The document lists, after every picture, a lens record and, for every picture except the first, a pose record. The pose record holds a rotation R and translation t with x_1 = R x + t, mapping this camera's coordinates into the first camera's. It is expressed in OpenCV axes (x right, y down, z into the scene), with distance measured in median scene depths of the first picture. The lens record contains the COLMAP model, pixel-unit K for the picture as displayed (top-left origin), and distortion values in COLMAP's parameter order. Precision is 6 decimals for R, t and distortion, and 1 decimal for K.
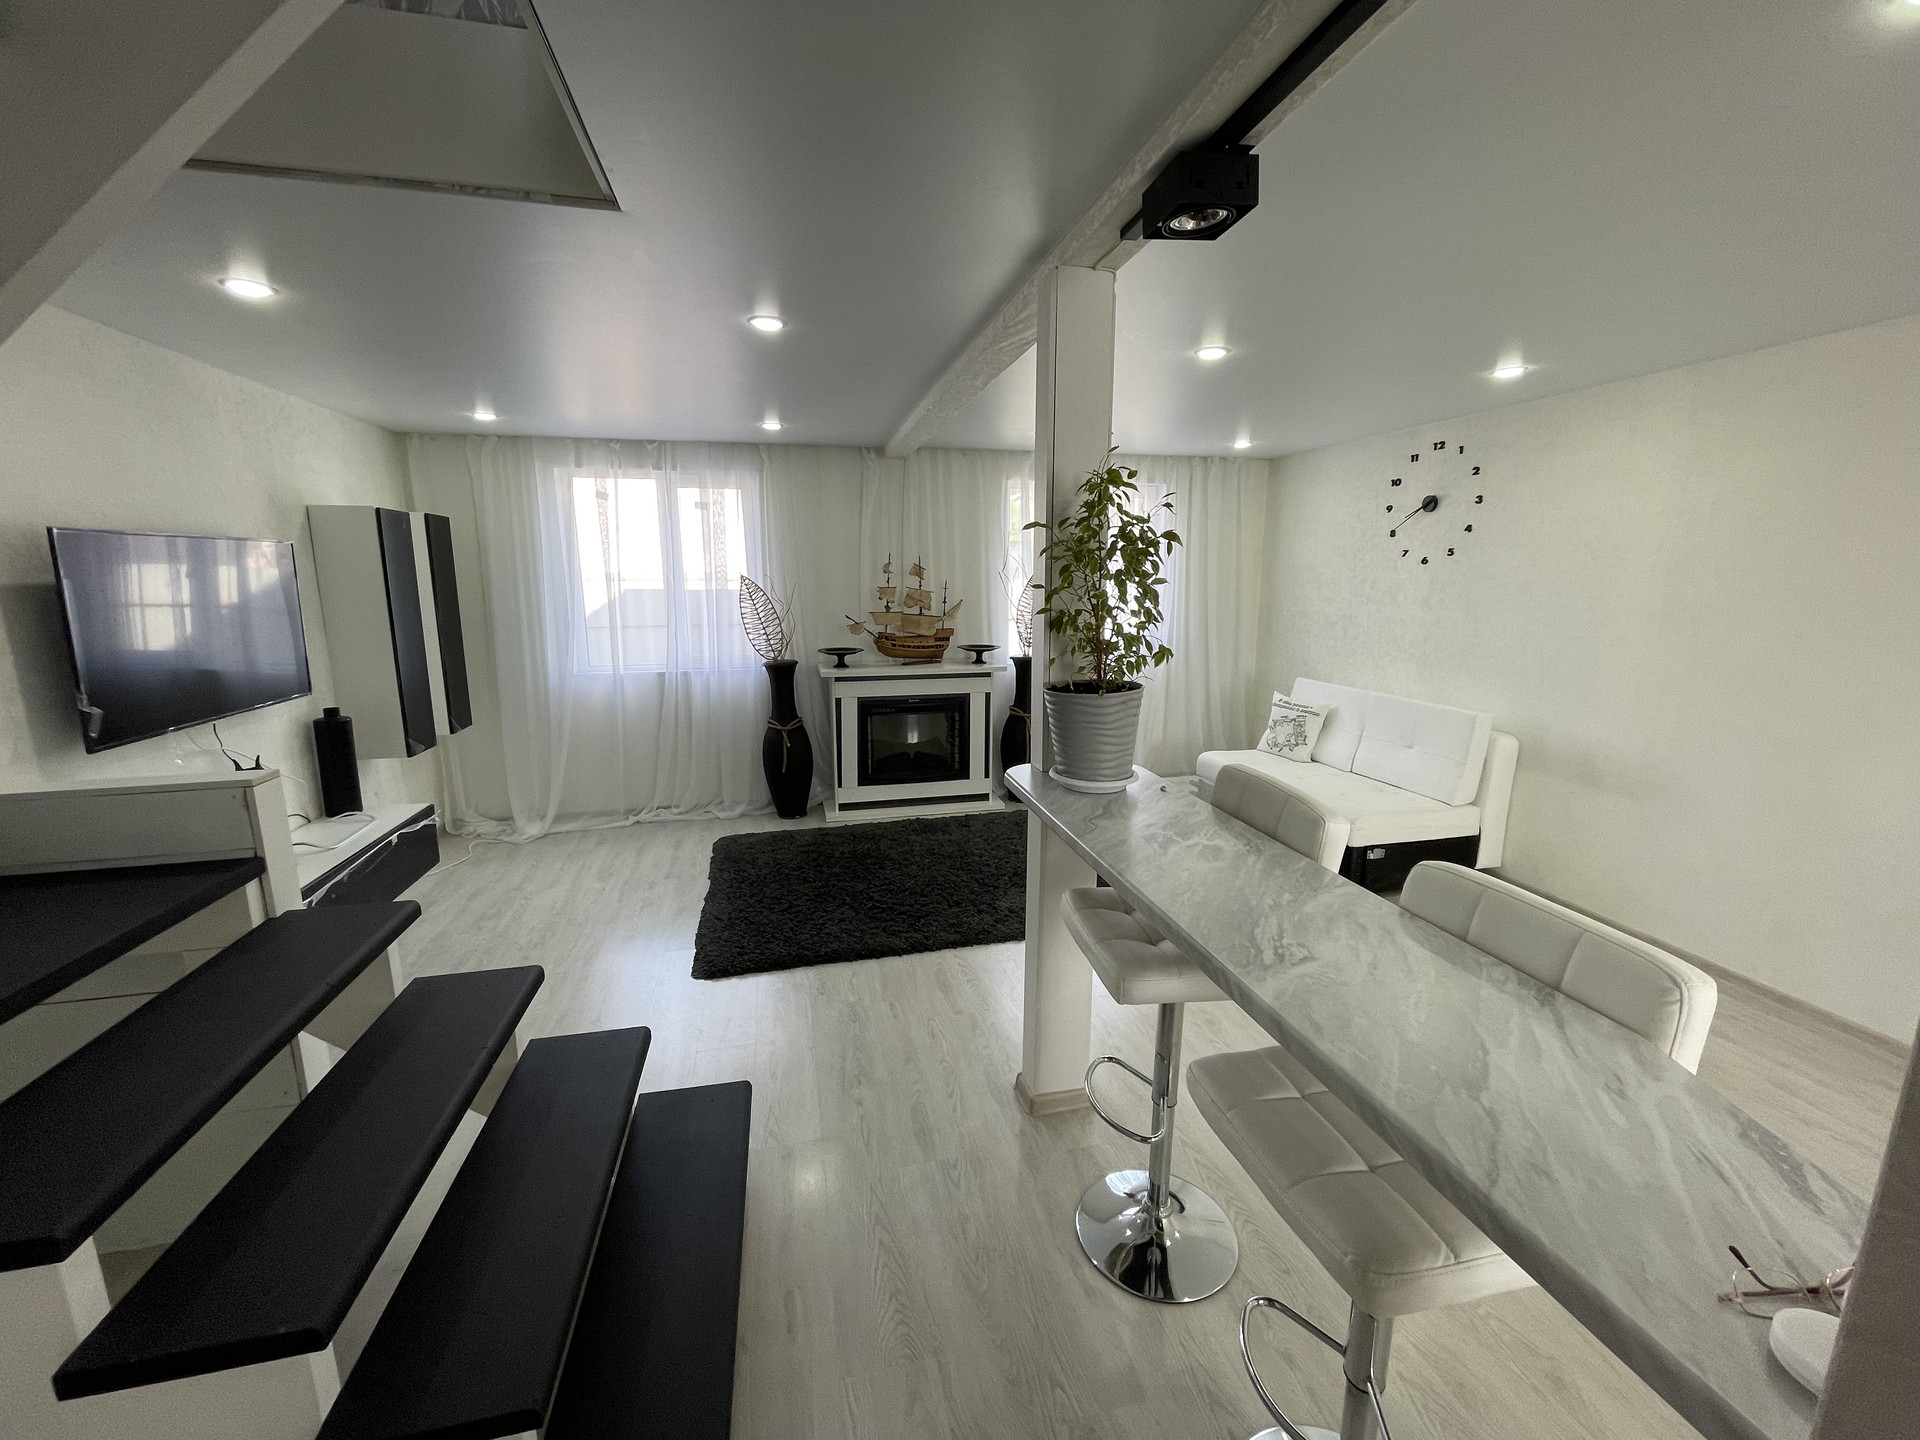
lens RADIAL K [[782.4, 0, 960.0], [0, 782.4, 720.0], [0, 0, 1]] dist [0.001860, 0.000239]
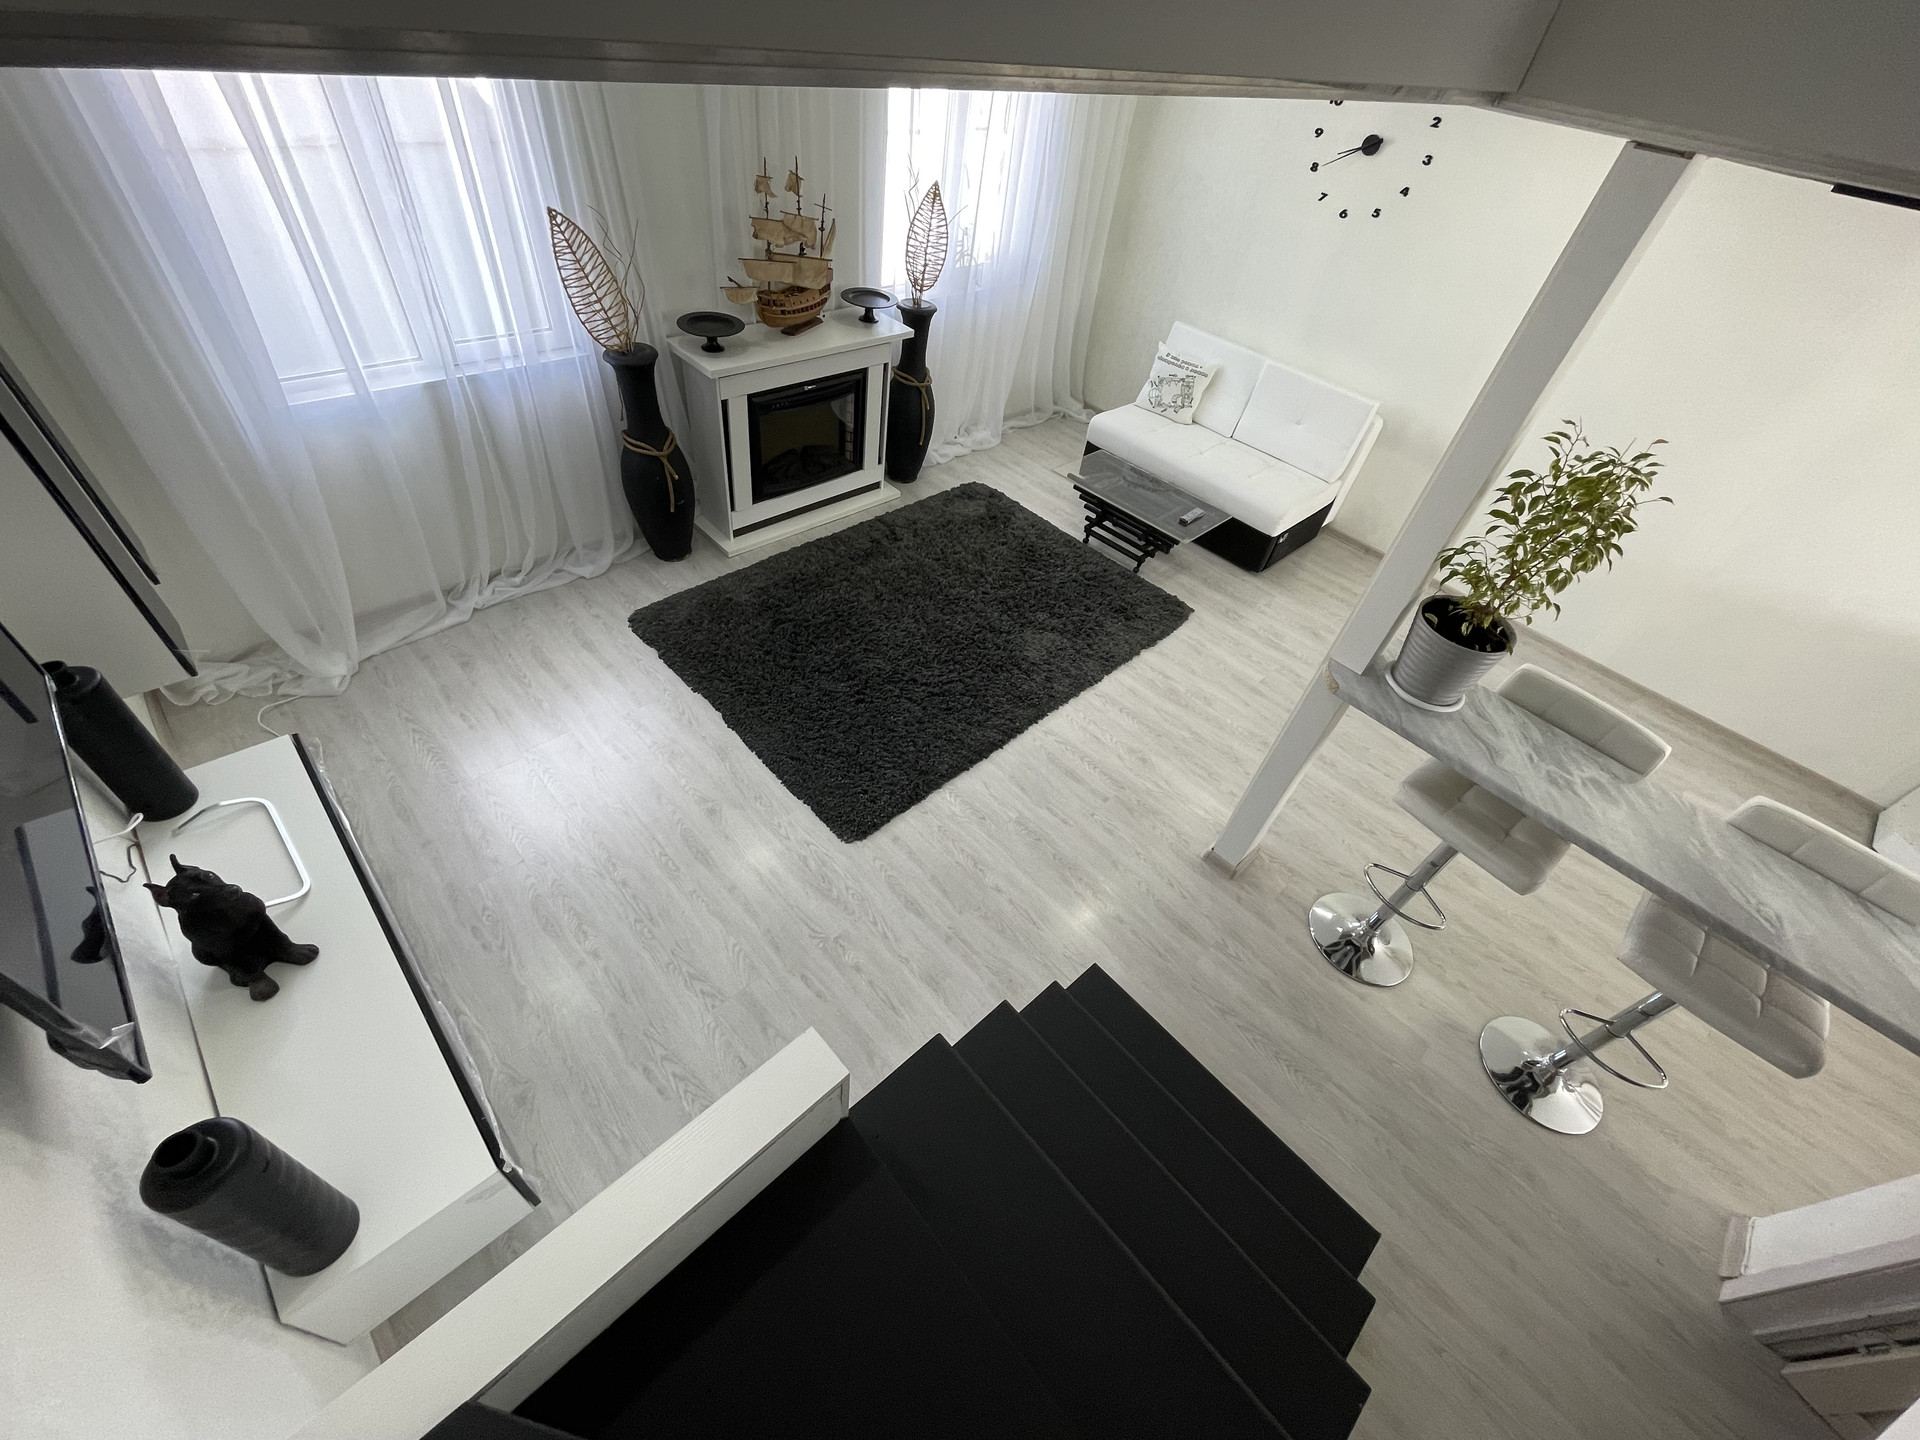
lens RADIAL K [[775.9, 0, 972.5], [0, 775.9, 731.4], [0, 0, 1]] dist [-0.003275, 0.000367]
pose [[0.856033, -0.286859, 0.430022, -0.357515], [-0.023107, 0.809825, 0.586216, -0.207706], [-0.516404, -0.511757, 0.686609, 0.214488]]
